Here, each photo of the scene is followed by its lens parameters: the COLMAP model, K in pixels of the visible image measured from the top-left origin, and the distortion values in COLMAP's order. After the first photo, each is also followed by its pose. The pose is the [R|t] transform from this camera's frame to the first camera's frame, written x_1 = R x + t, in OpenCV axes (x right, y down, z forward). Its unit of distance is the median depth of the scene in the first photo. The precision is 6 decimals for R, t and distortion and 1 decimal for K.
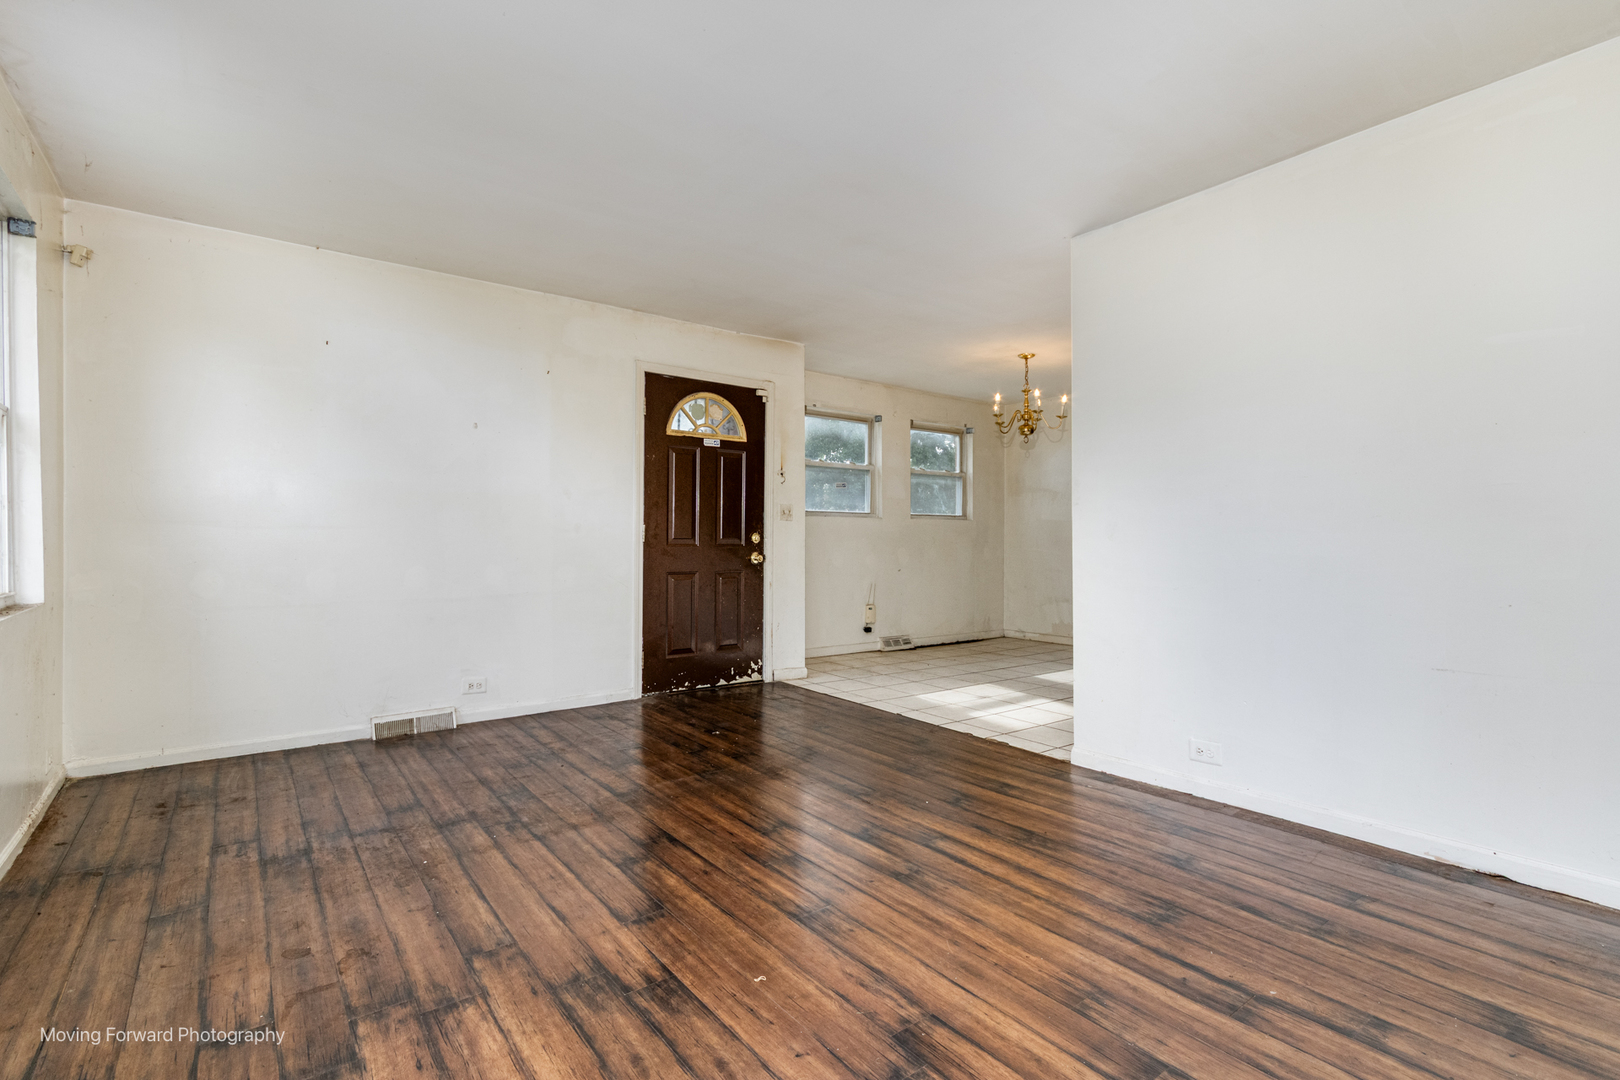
lens RADIAL K [[759.2, 0, 825.6], [0, 759.2, 543.6], [0, 0, 1]] dist [0.009216, -0.000268]
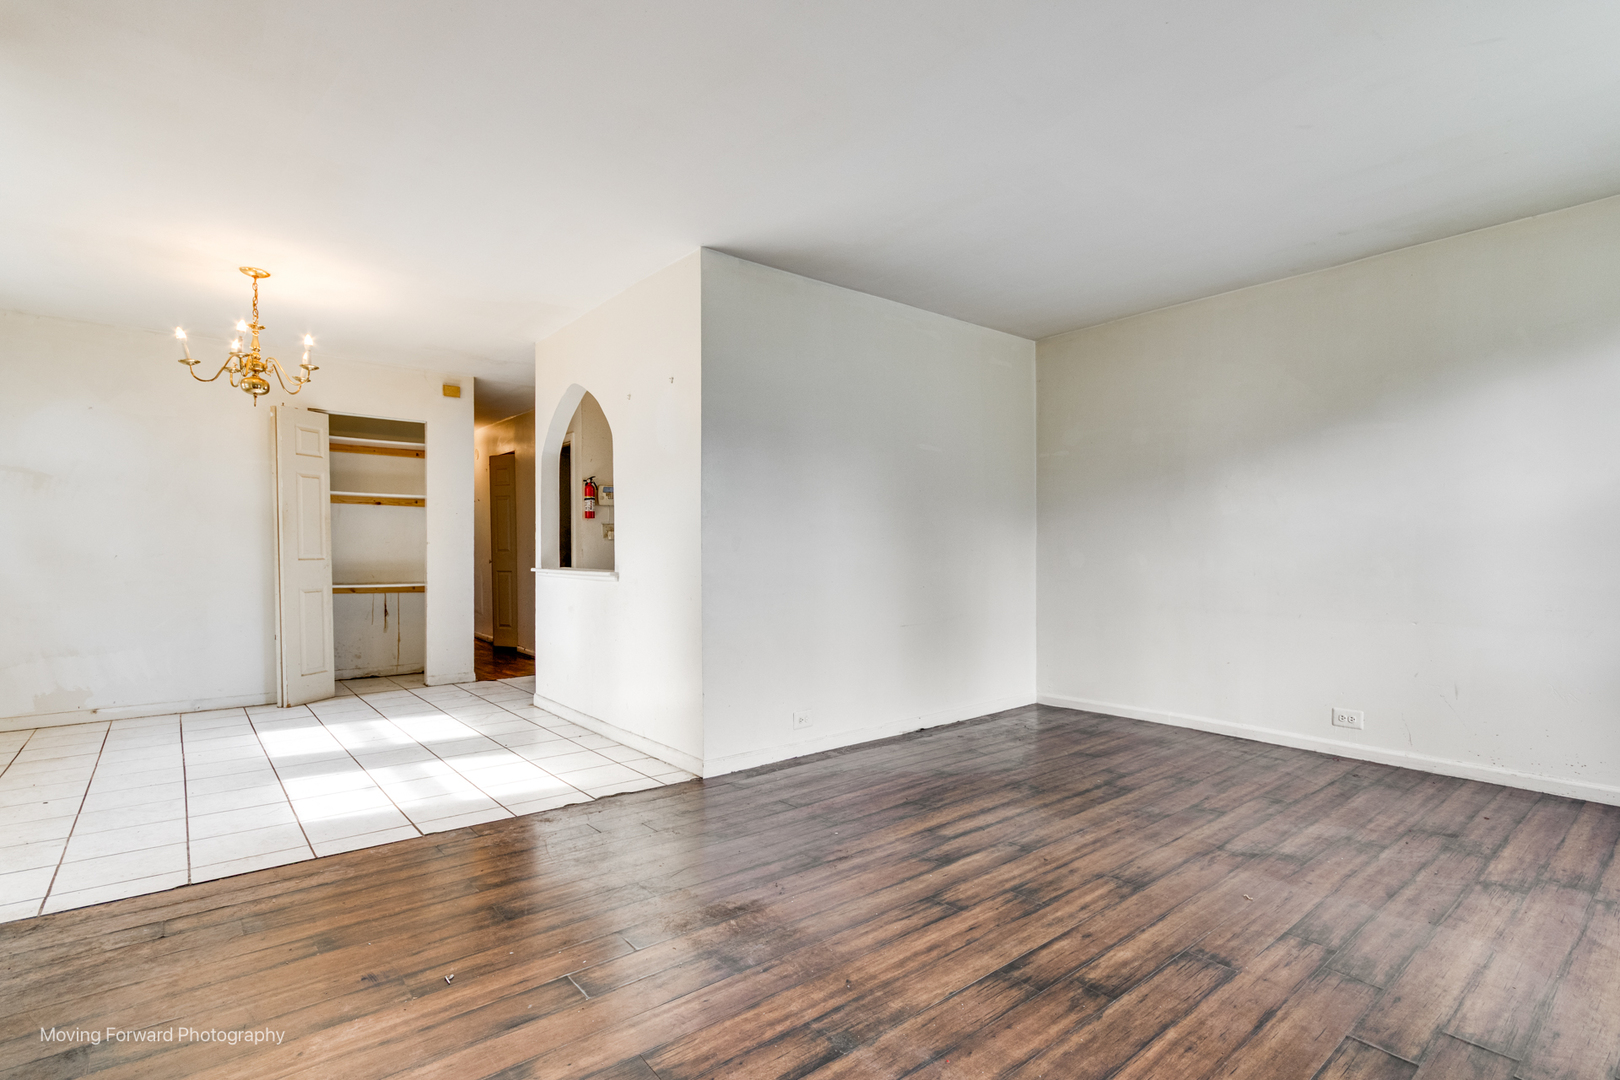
lens RADIAL K [[756.7, 0, 806.7], [0, 756.7, 560.3], [0, 0, 1]] dist [0.009506, -0.002356]
pose [[-0.022979, -0.010892, 0.999677, -0.943389], [0.005840, 0.999922, 0.011029, -0.011427], [-0.999719, 0.006092, -0.022914, 1.239666]]
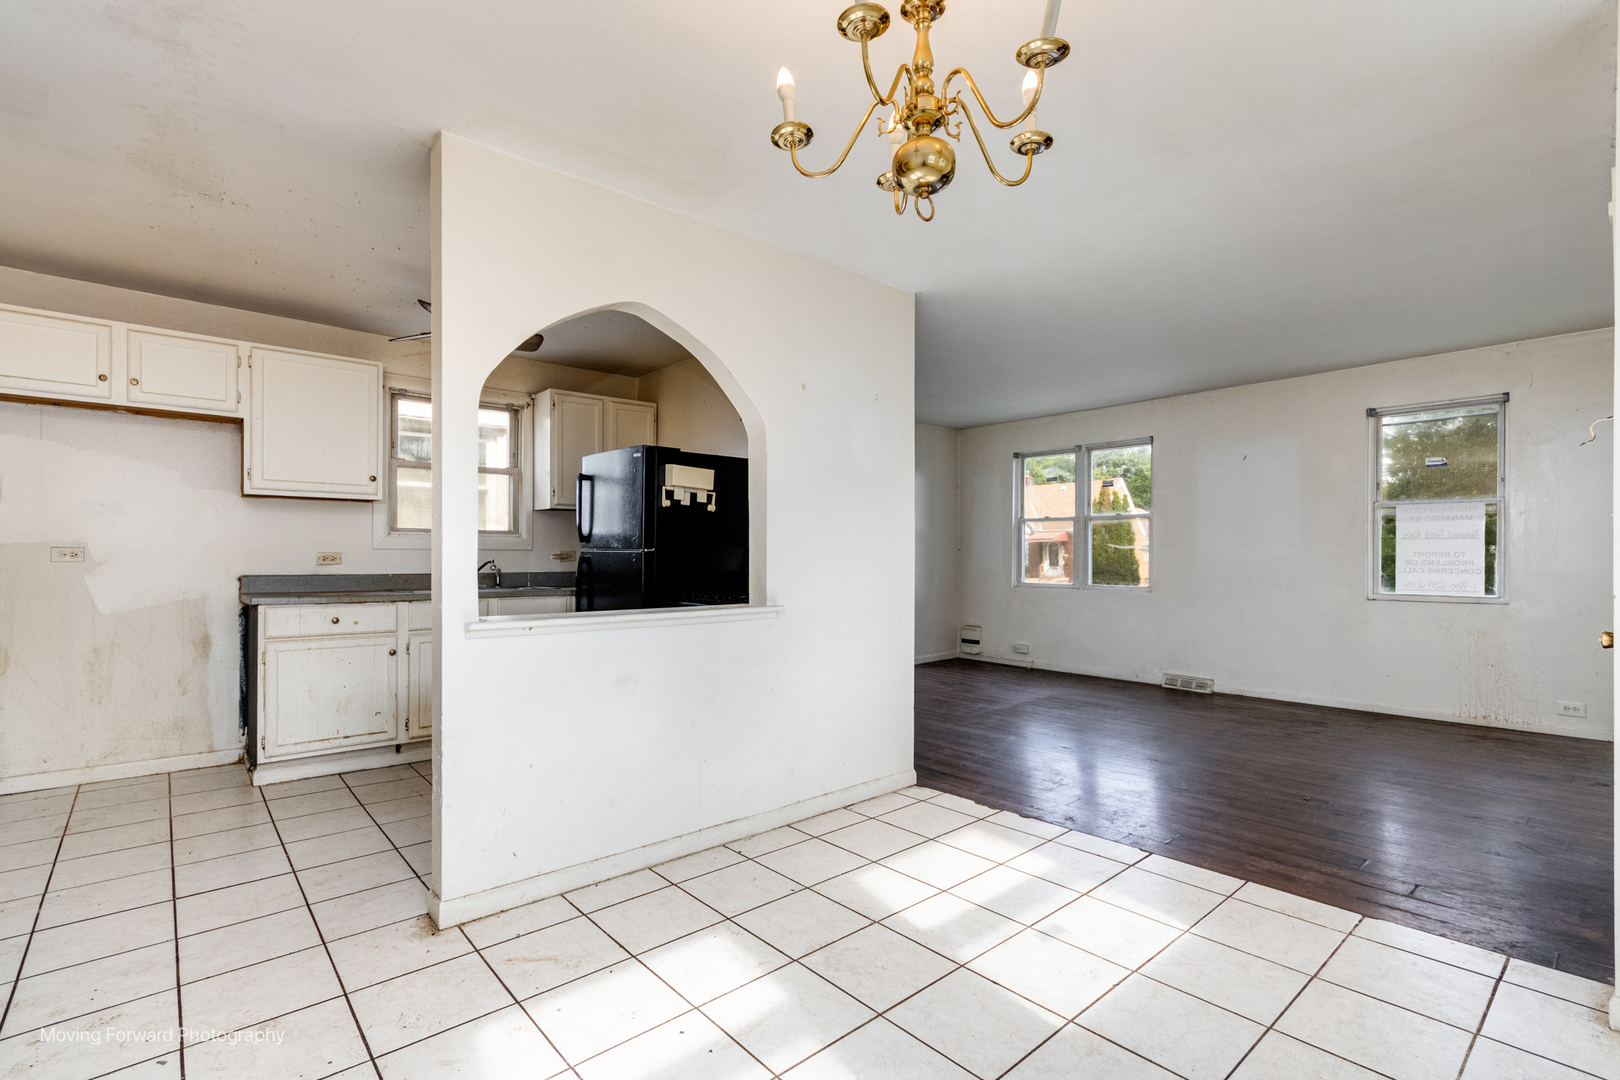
lens RADIAL K [[759.2, 0, 804.1], [0, 759.2, 547.3], [0, 0, 1]] dist [0.009216, -0.000268]
pose [[-0.999103, 0.002642, -0.042270, 0.738060], [0.002736, 0.999994, -0.002164, -0.061806], [0.042264, -0.002277, -0.999104, 2.896131]]
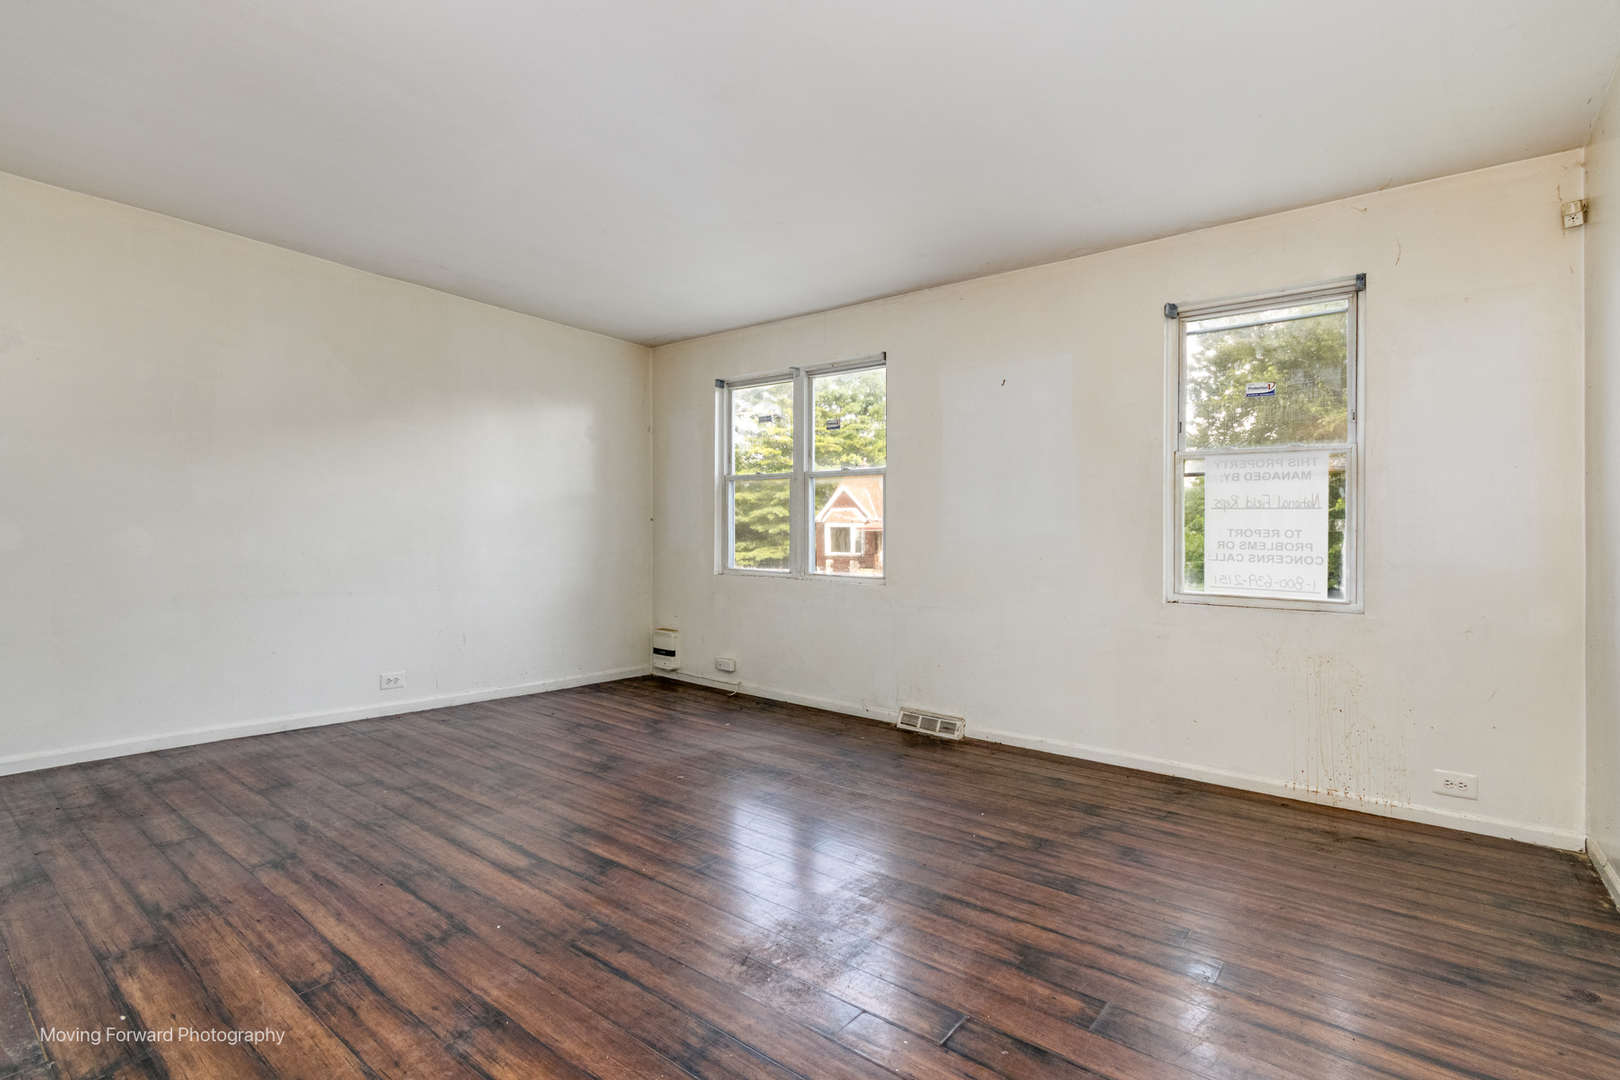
lens RADIAL K [[759.2, 0, 816.6], [0, 759.2, 492.4], [0, 0, 1]] dist [0.009216, -0.000268]
pose [[-0.972003, -0.038178, -0.231847, 0.034849], [-0.024728, 0.997853, -0.060643, -0.015385], [0.233665, -0.053212, -0.970860, 2.051485]]
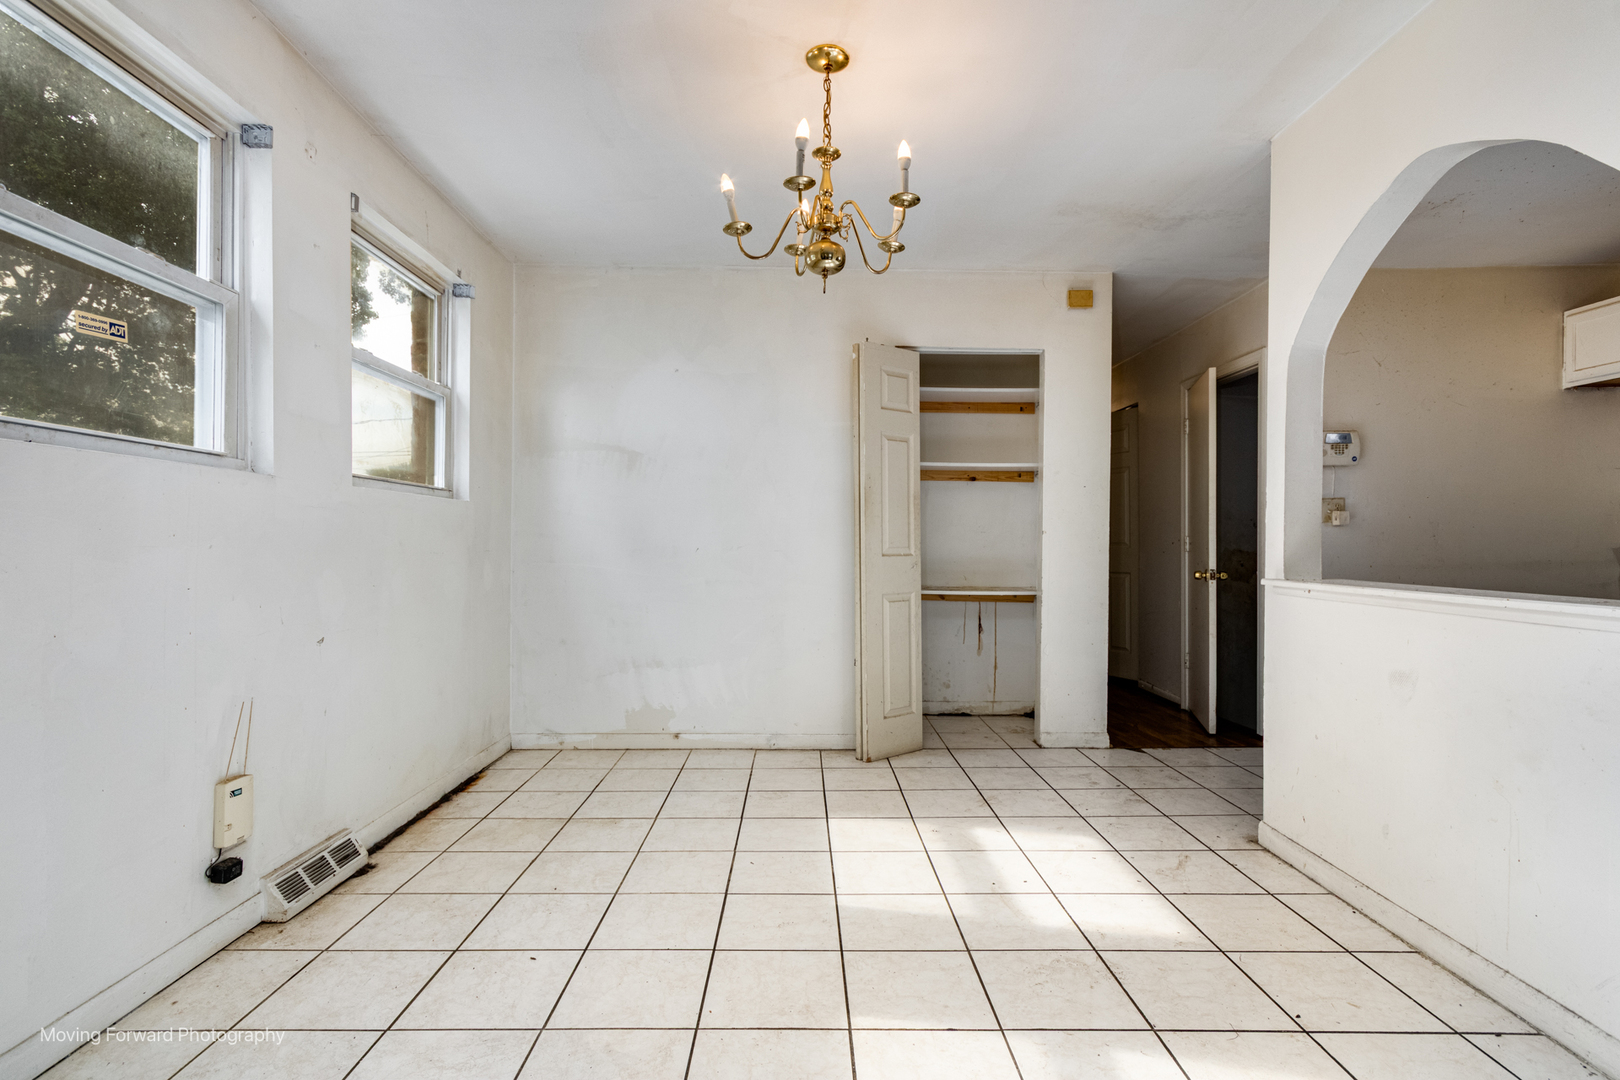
lens RADIAL K [[759.2, 0, 810.3], [0, 759.2, 549.5], [0, 0, 1]] dist [0.009216, -0.000268]
pose [[0.612620, -0.001203, 0.790377, -0.091159], [0.000047, 0.999999, 0.001485, -0.012304], [-0.790378, -0.000872, 0.612619, 1.785705]]
